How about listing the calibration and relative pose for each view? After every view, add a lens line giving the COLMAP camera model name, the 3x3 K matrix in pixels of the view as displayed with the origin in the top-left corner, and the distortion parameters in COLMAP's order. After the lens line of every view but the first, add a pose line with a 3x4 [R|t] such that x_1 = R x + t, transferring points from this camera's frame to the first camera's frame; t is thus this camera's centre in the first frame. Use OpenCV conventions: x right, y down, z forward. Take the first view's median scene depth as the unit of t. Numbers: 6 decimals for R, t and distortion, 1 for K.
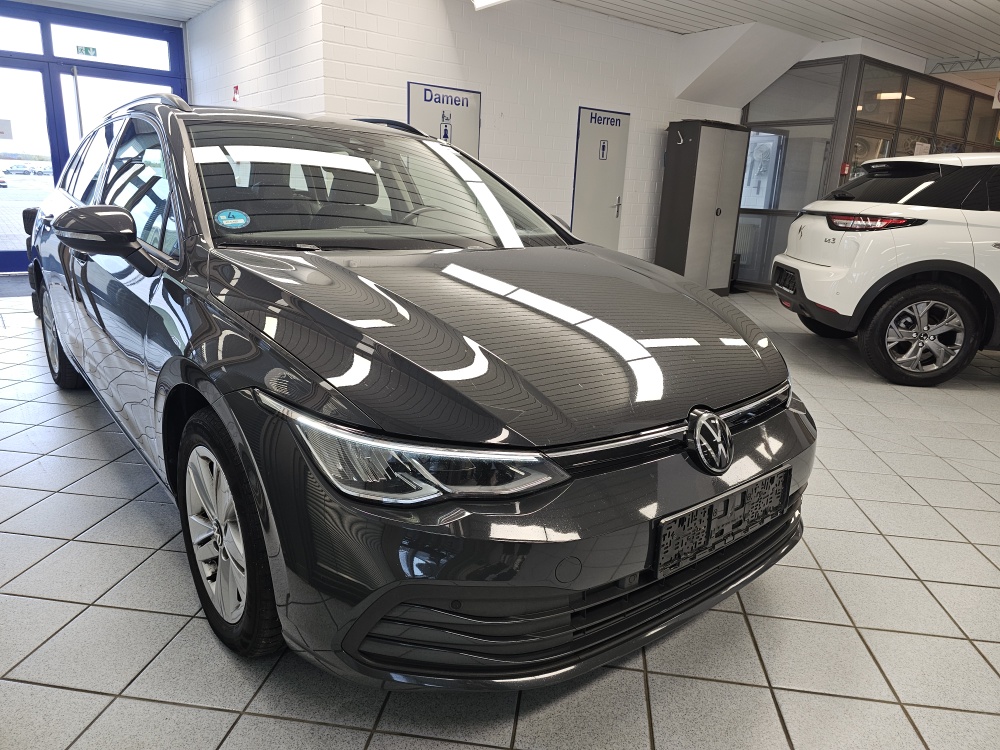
lens RADIAL K [[679.0, 0, 516.5], [0, 679.0, 377.0], [0, 0, 1]] dist [0.084228, -0.073680]
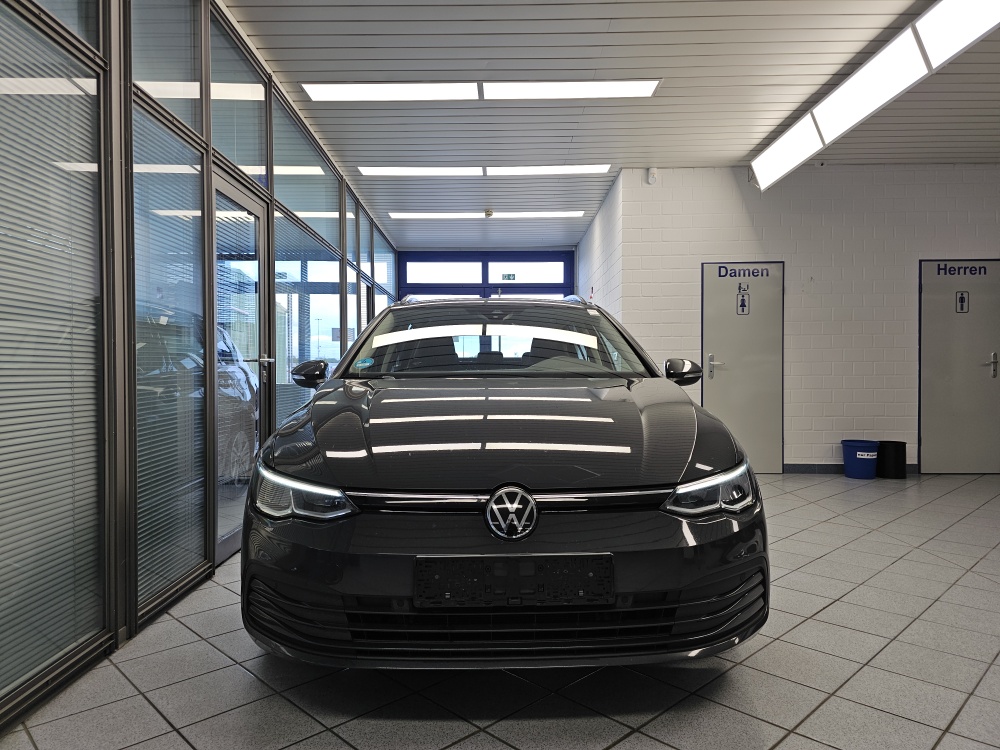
lens RADIAL K [[693.3, 0, 500.0], [0, 693.3, 375.0], [0, 0, 1]] dist [0.051979, -0.053847]
pose [[0.779671, -0.040333, -0.624889, 0.266850], [-0.128427, 0.966411, -0.222614, 0.034610], [0.612878, 0.253818, 0.748303, 0.007499]]
